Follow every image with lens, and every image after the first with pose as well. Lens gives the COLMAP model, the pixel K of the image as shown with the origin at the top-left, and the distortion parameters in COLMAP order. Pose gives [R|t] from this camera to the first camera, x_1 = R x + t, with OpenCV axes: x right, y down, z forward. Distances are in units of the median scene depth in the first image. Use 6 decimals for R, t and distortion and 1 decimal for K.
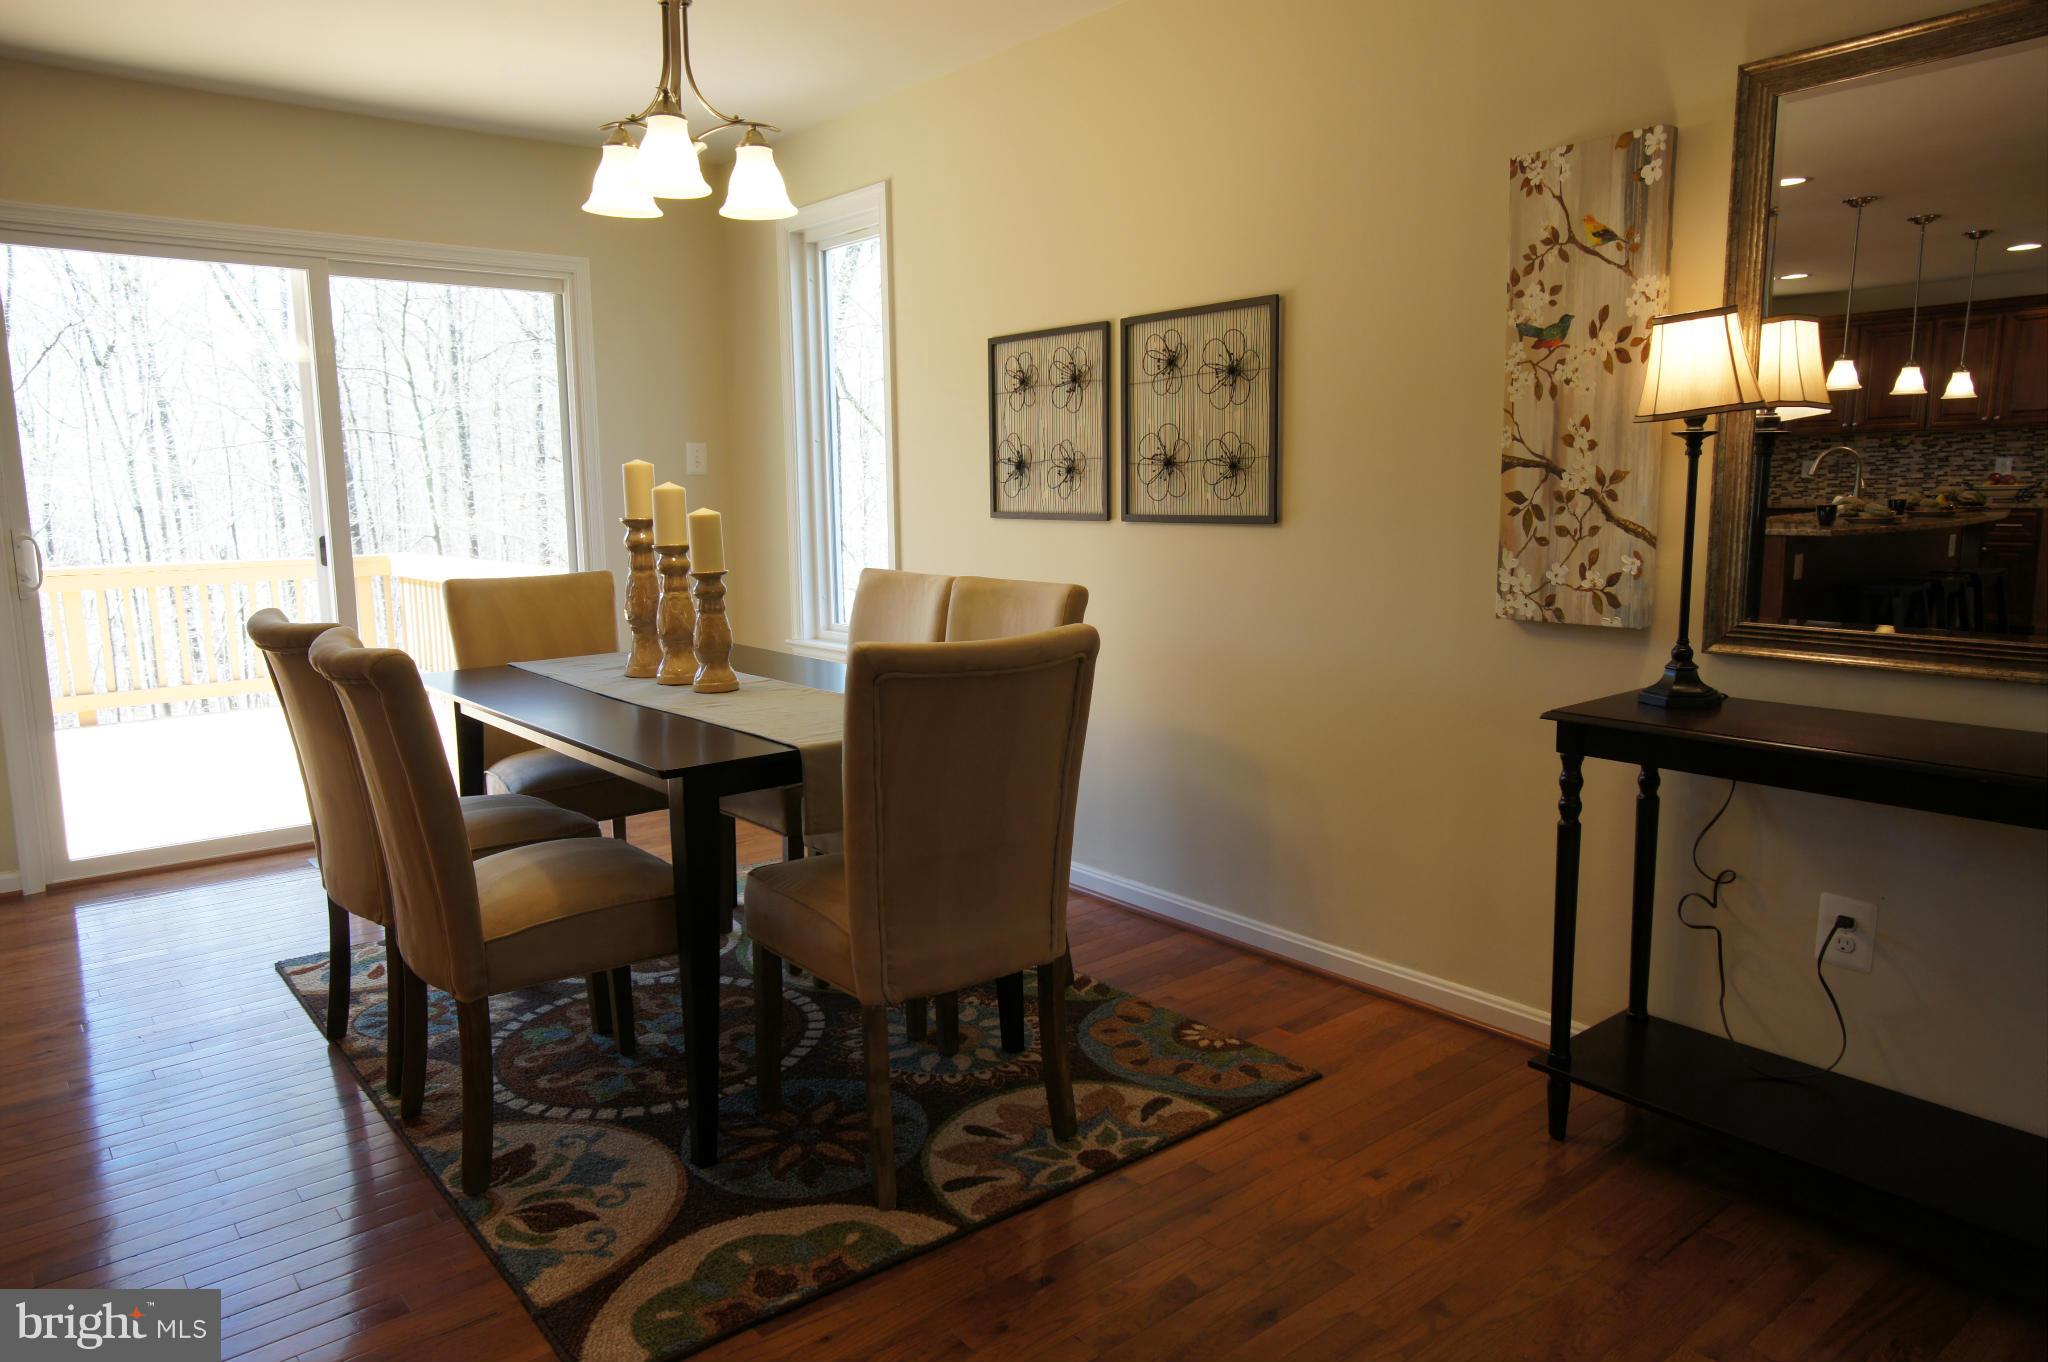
lens RADIAL K [[1326.4, 0, 1020.0], [0, 1326.4, 669.2], [0, 0, 1]] dist [0.005679, 0.003061]
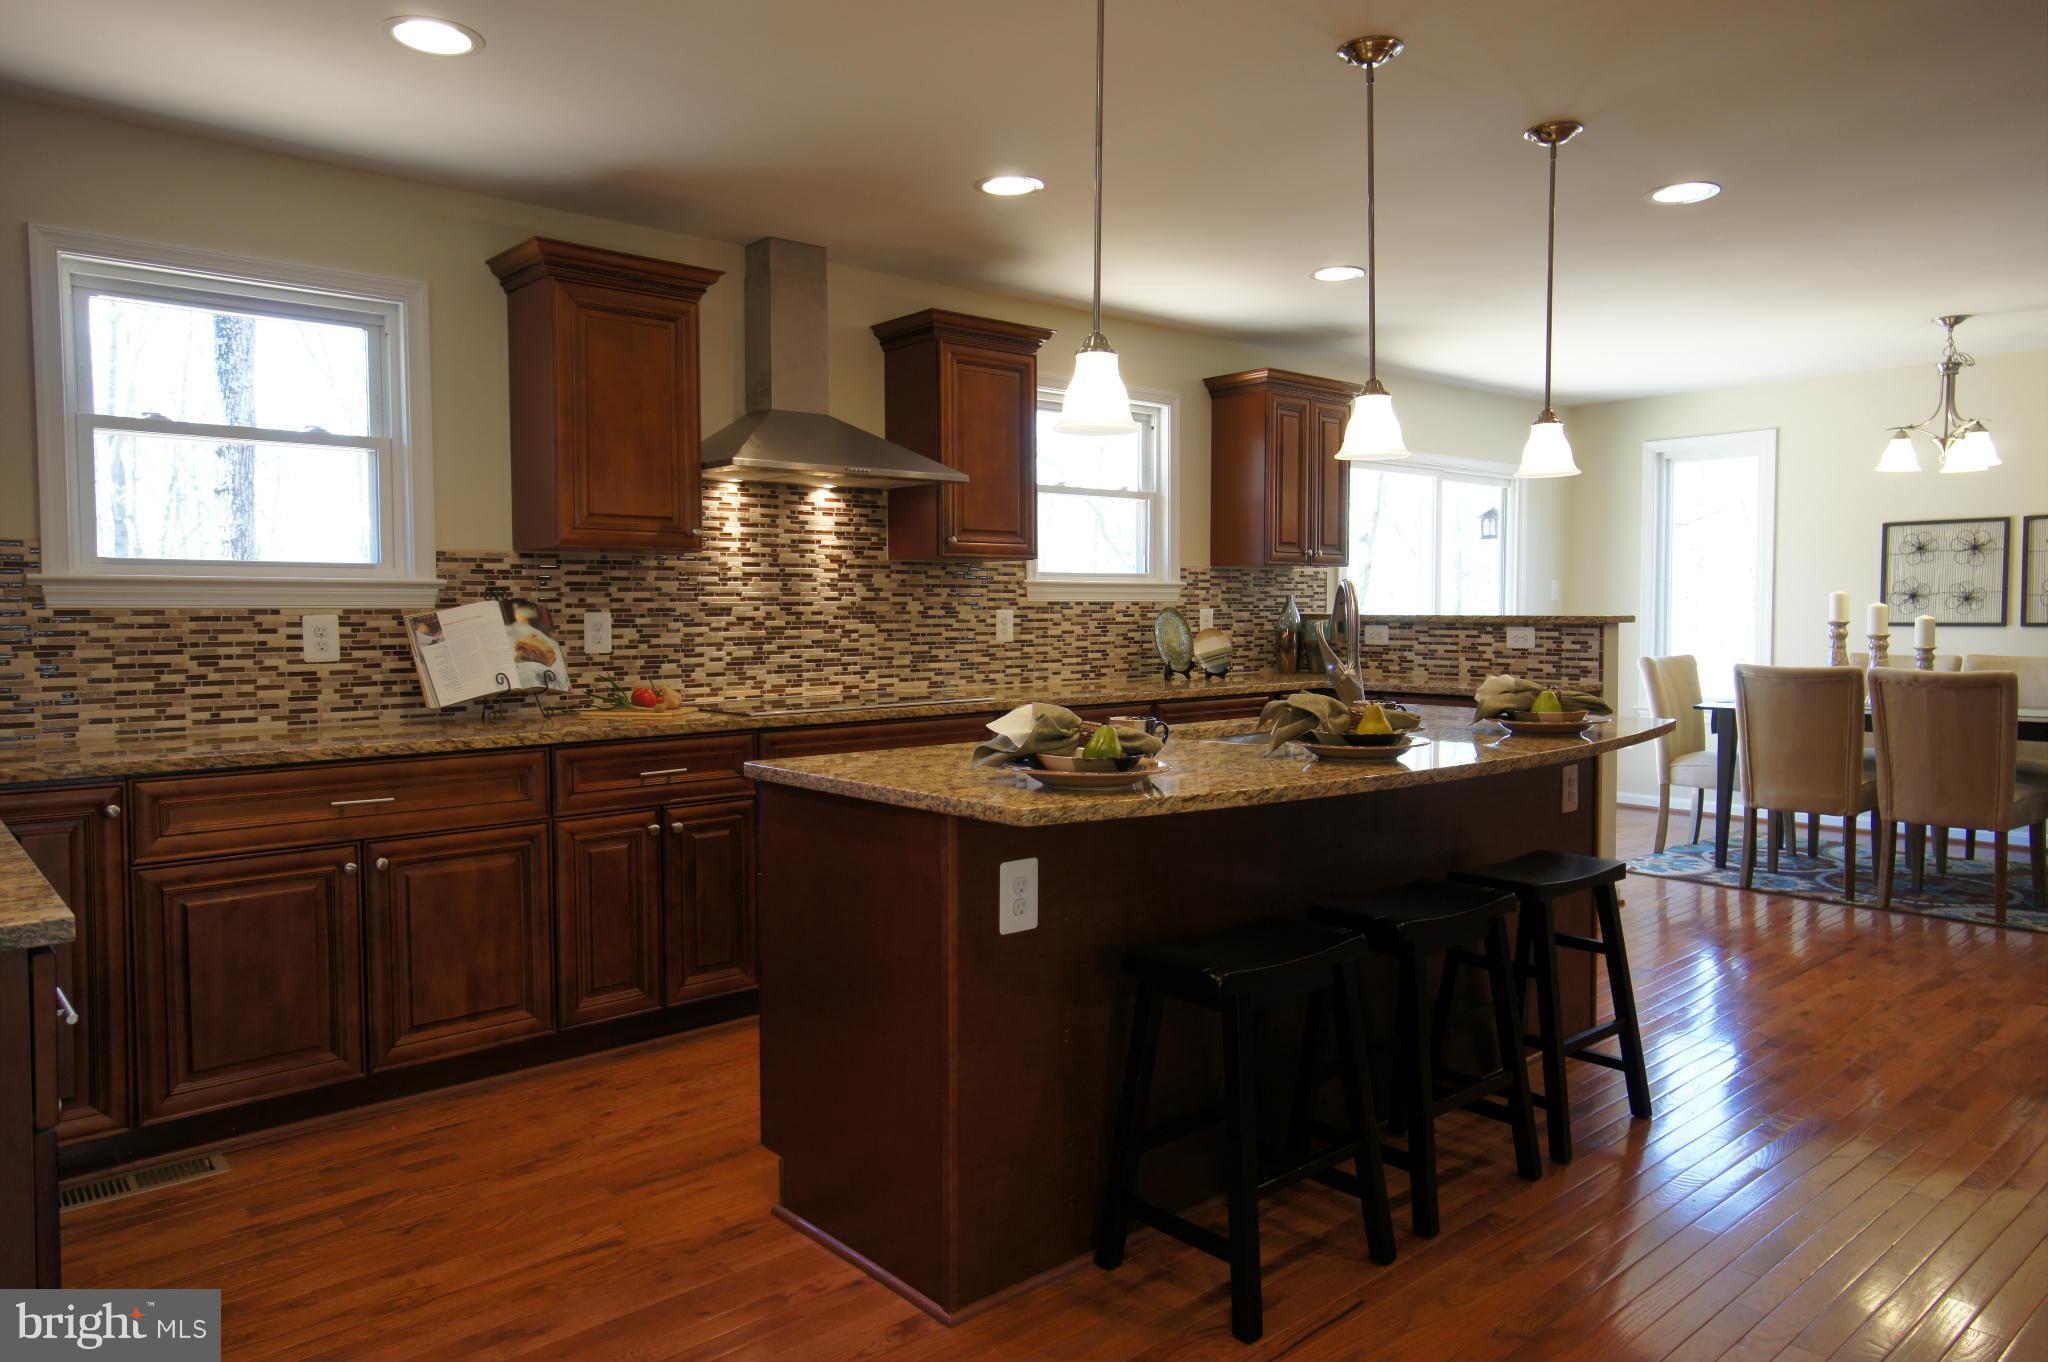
lens RADIAL K [[1326.4, 0, 1020.0], [0, 1326.4, 669.2], [0, 0, 1]] dist [0.005679, 0.003061]
pose [[0.999353, 0.007976, 0.035074, -1.262507], [-0.004606, 0.995456, -0.095106, 0.116987], [-0.035674, 0.094883, 0.994849, -0.702601]]
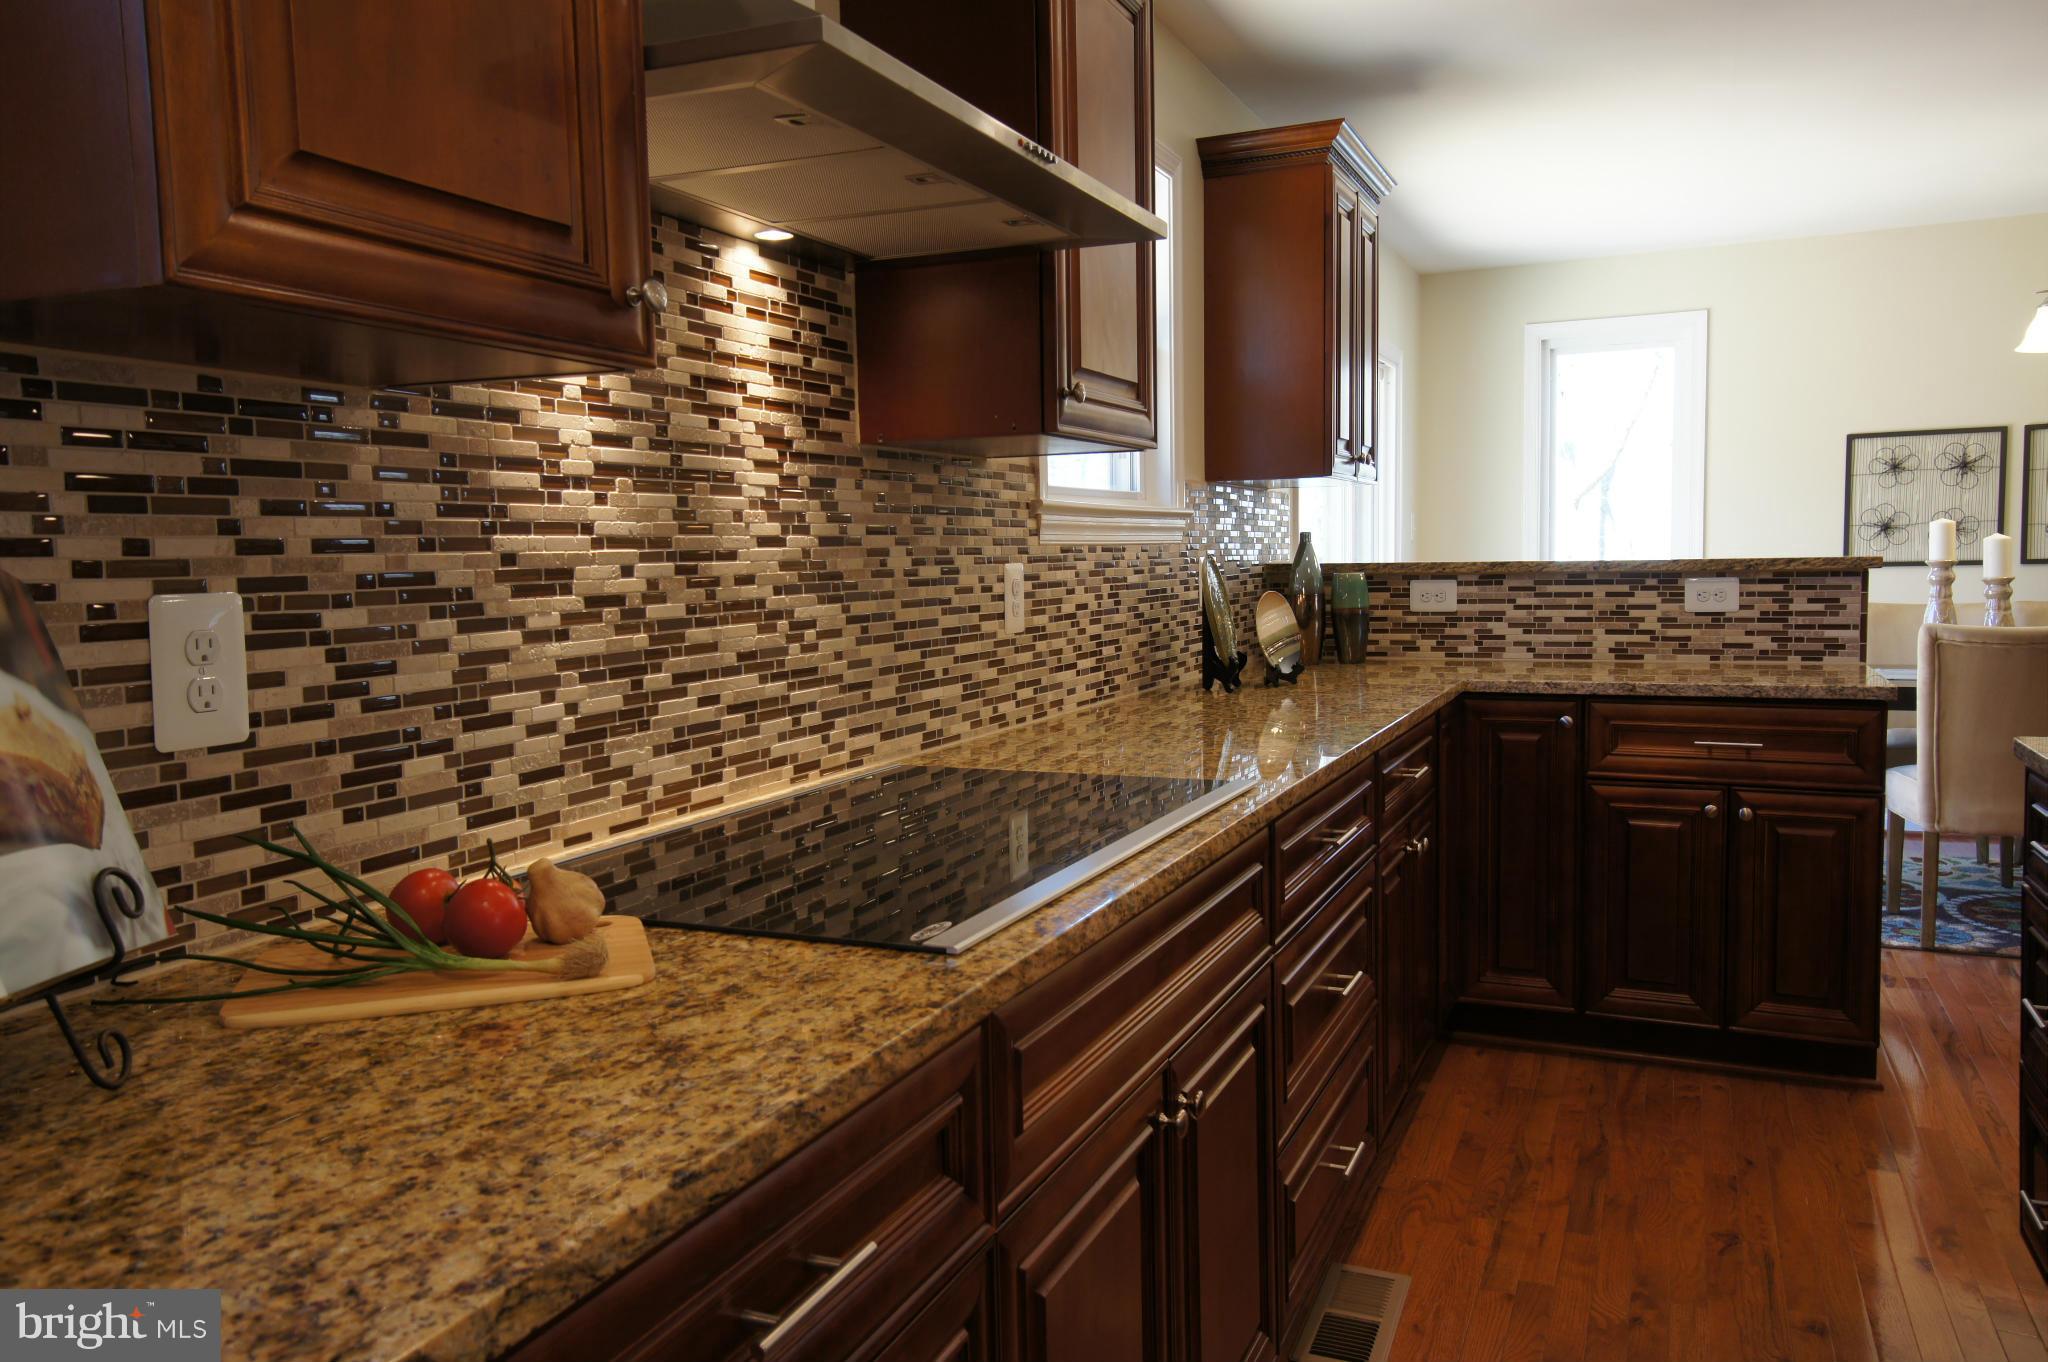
lens RADIAL K [[1526.7, 0, 1024.0], [0, 1526.7, 681.0], [0, 0, 1]] dist [0.023979, 0.003939]
pose [[0.891493, -0.041648, 0.451116, -1.554663], [0.071062, 0.996294, -0.048452, 0.018956], [-0.447426, 0.075252, 0.891149, -0.005463]]
